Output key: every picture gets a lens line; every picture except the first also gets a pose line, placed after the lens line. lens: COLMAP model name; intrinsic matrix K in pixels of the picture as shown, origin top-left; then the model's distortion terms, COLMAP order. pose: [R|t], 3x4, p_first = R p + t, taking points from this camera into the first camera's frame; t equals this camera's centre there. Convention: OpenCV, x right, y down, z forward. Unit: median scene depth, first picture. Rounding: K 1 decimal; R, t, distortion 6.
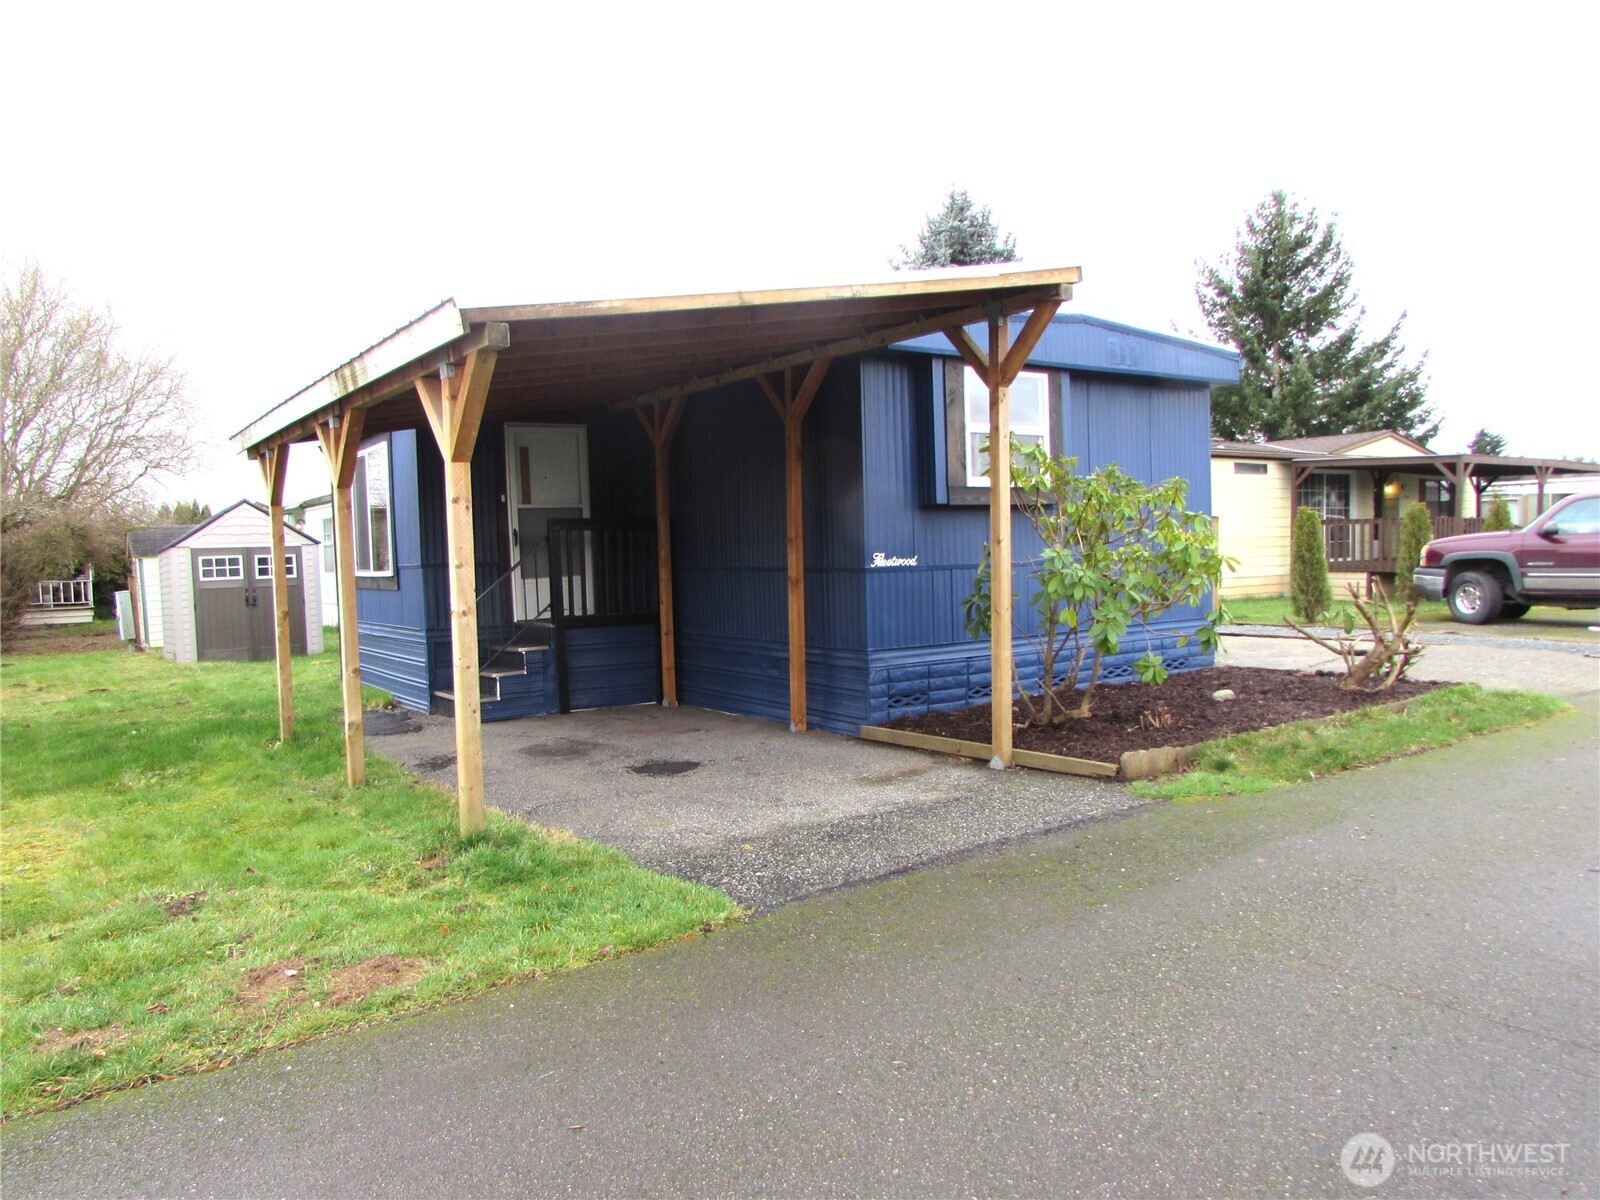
lens RADIAL K [[1080.7, 0, 800.0], [0, 1080.7, 600.0], [0, 0, 1]] dist [-0.032262, 0.001732]
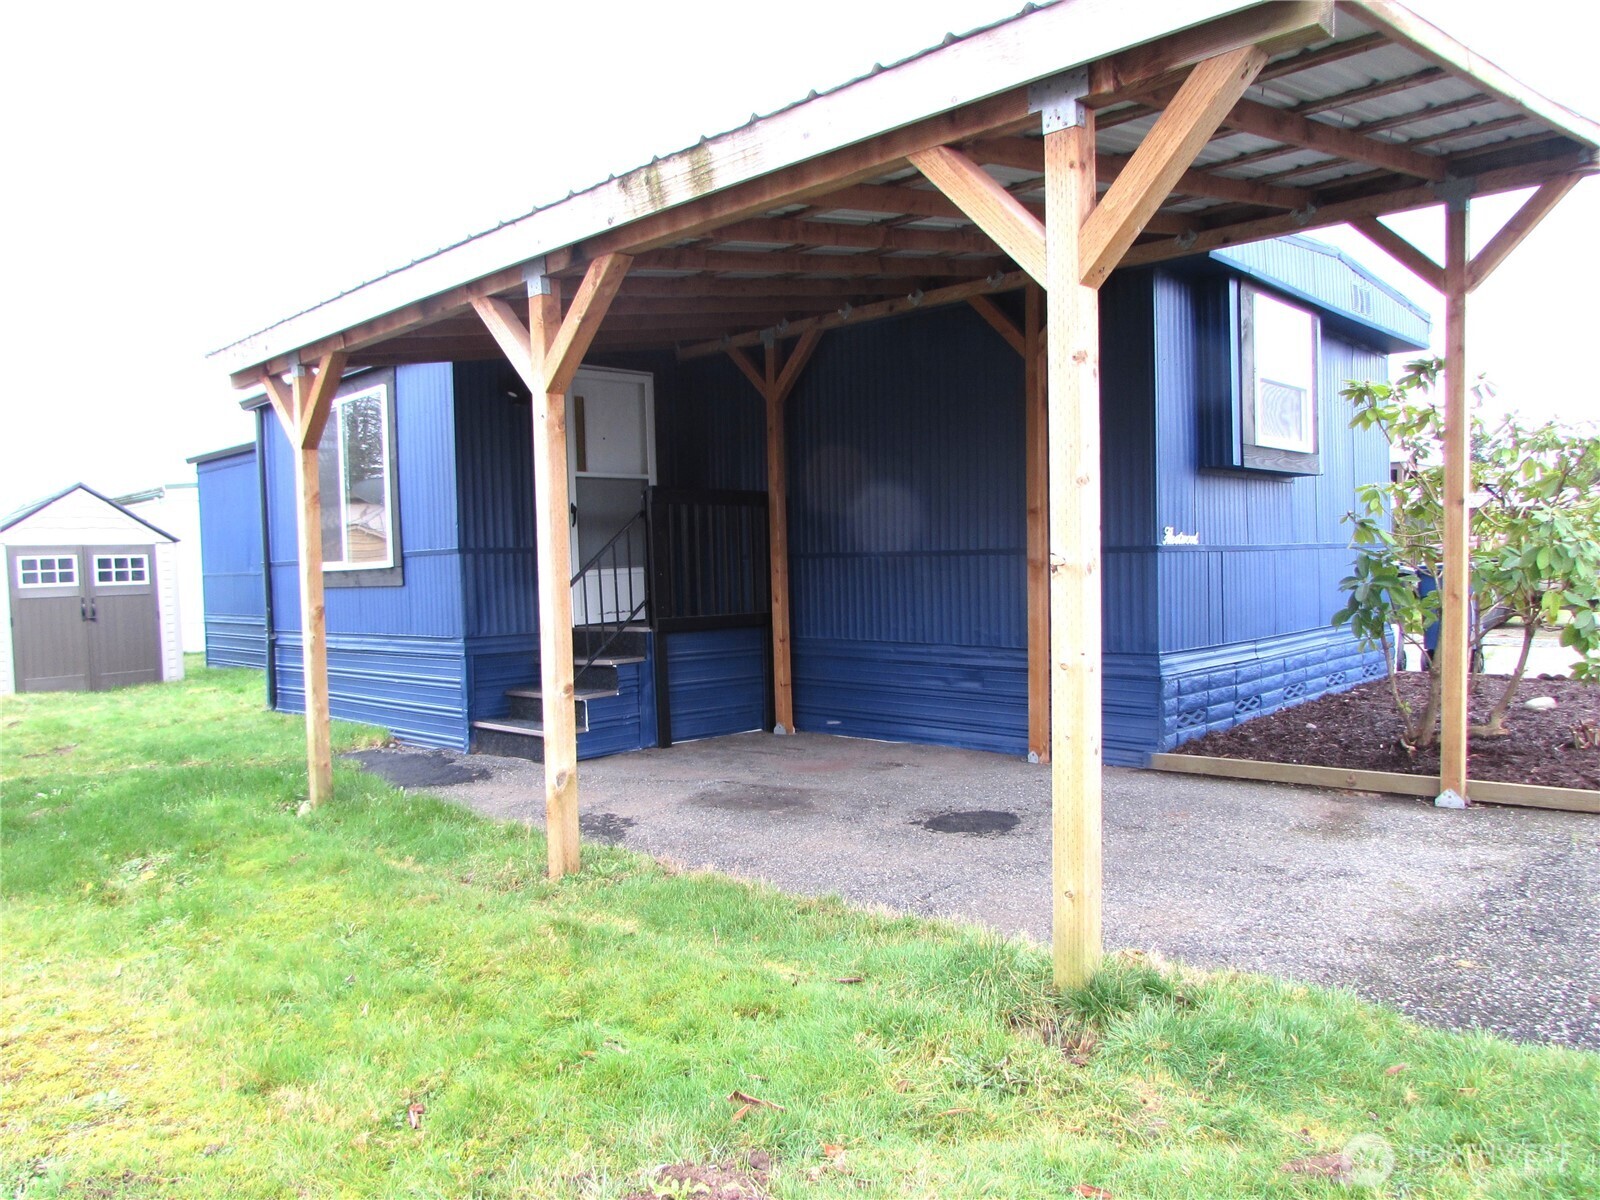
lens RADIAL K [[1108.9, 0, 804.8], [0, 1108.9, 597.4], [0, 0, 1]] dist [-0.017257, -0.001911]
pose [[0.985060, -0.003648, 0.172175, -0.252308], [0.007273, 0.999765, -0.020432, 0.017189], [-0.172060, 0.021379, 0.984855, 0.221011]]
